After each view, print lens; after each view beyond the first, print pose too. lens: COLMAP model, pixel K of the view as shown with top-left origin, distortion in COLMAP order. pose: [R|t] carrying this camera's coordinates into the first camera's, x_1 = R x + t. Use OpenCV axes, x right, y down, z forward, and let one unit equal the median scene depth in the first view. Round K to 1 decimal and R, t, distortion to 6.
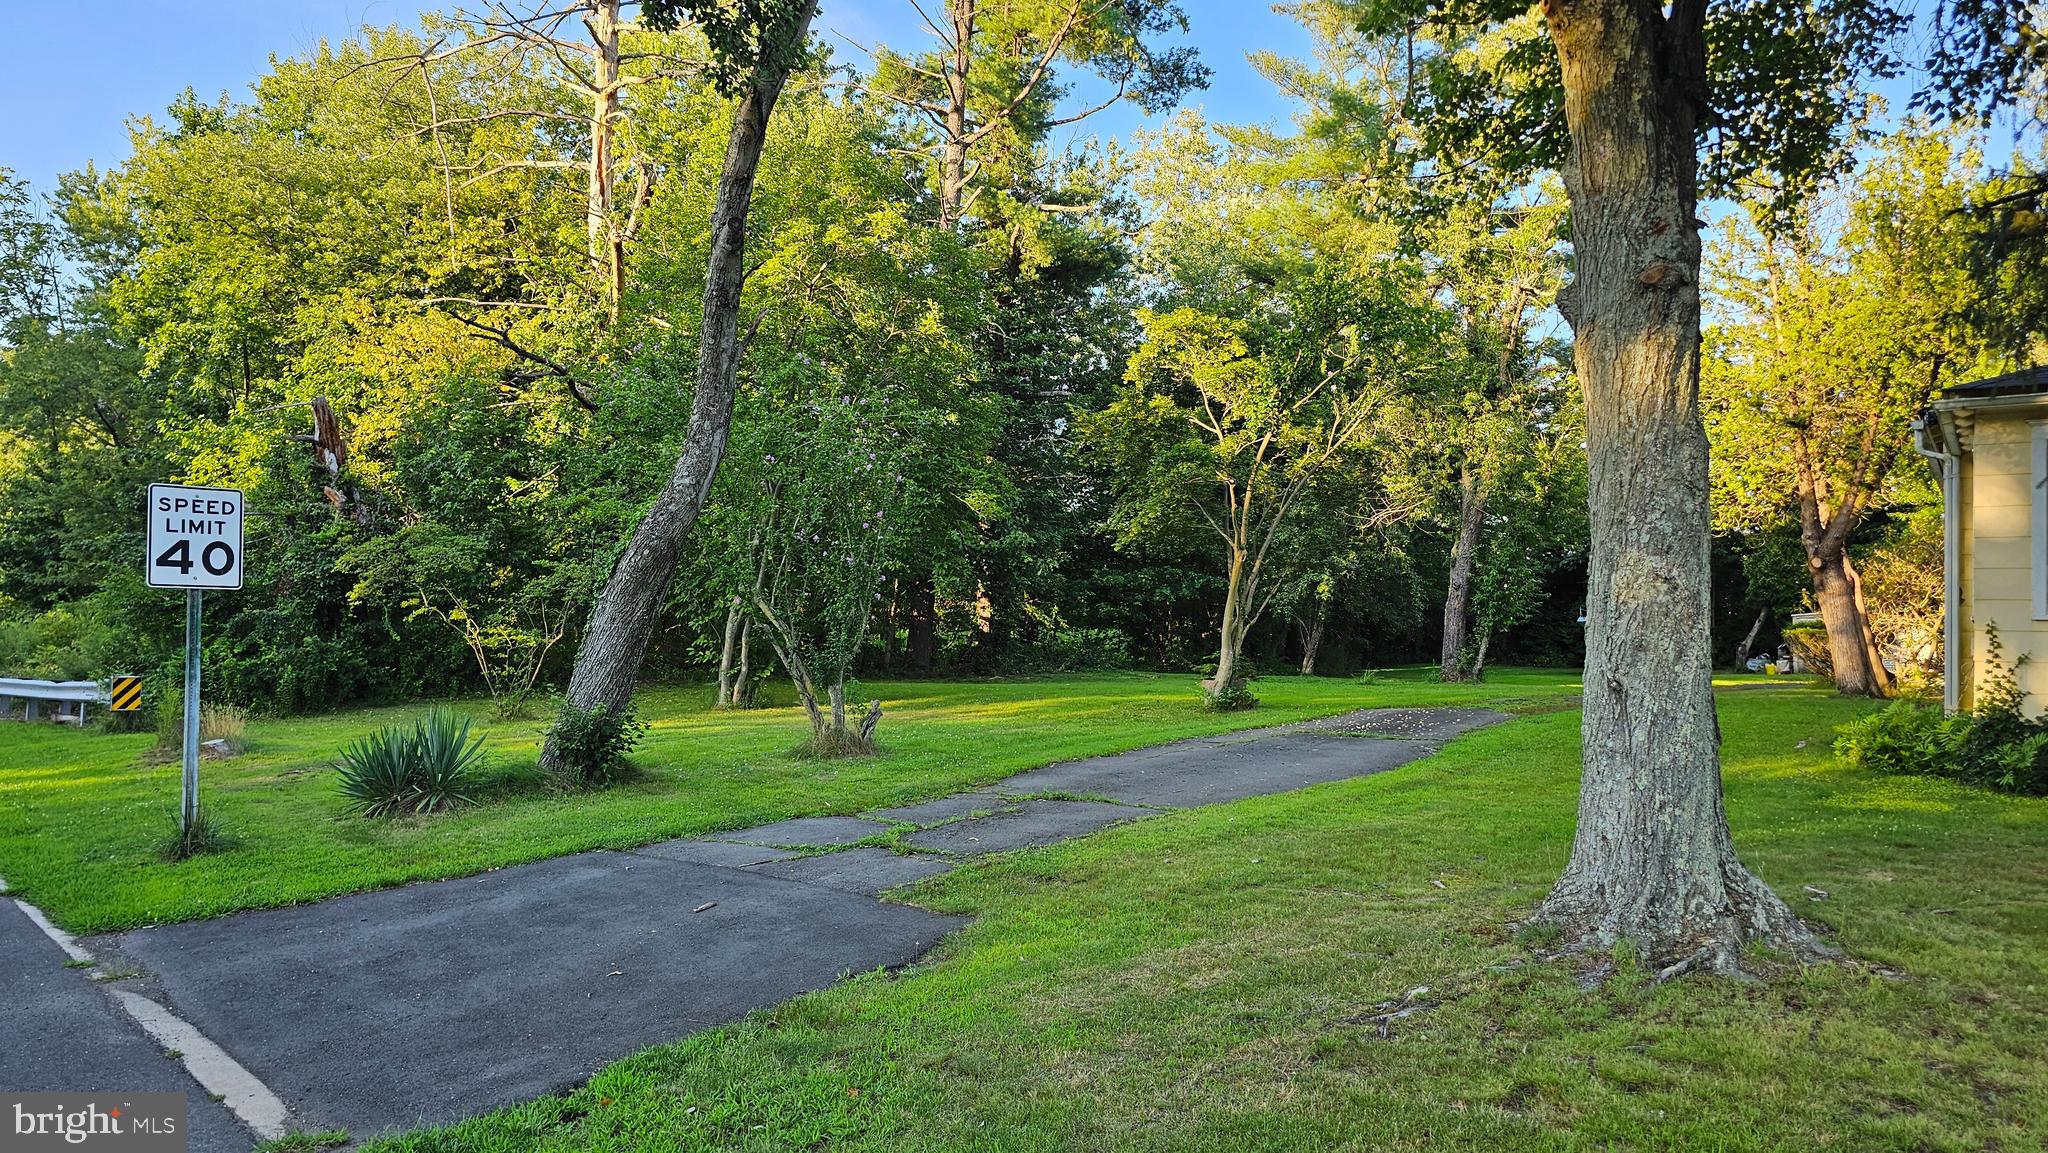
lens RADIAL K [[1384.8, 0, 1024.0], [0, 1384.8, 576.5], [0, 0, 1]] dist [0.007492, -0.001237]
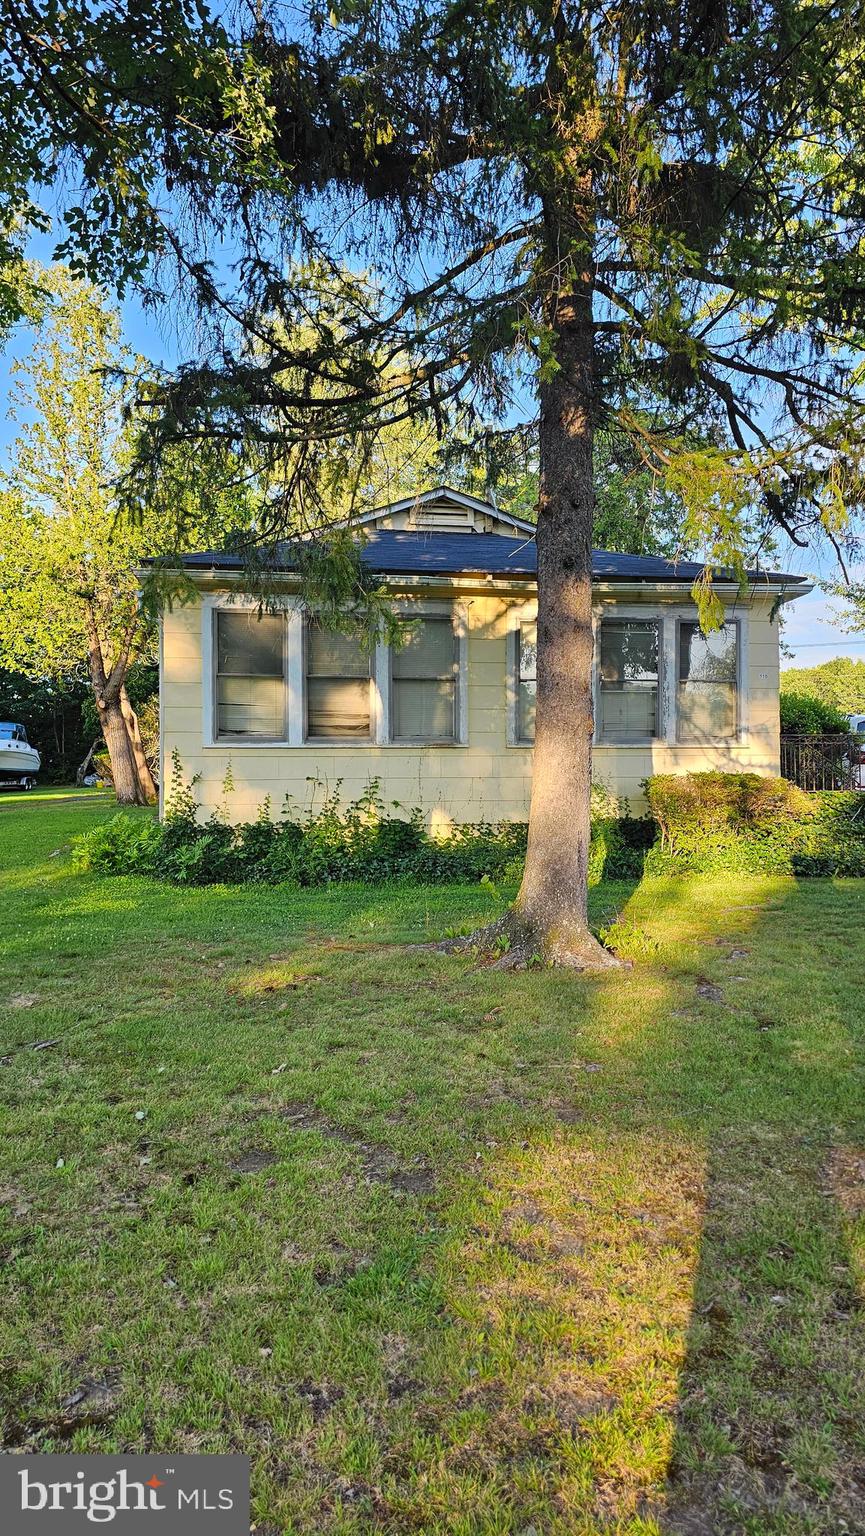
lens RADIAL K [[1038.6, 0, 432.5], [0, 1038.6, 768.0], [0, 0, 1]] dist [0.007492, -0.001237]
pose [[0.710085, -0.027756, 0.703569, 0.104623], [-0.007481, 0.998869, 0.046957, 0.001726], [-0.704076, -0.038607, 0.709074, 0.087571]]
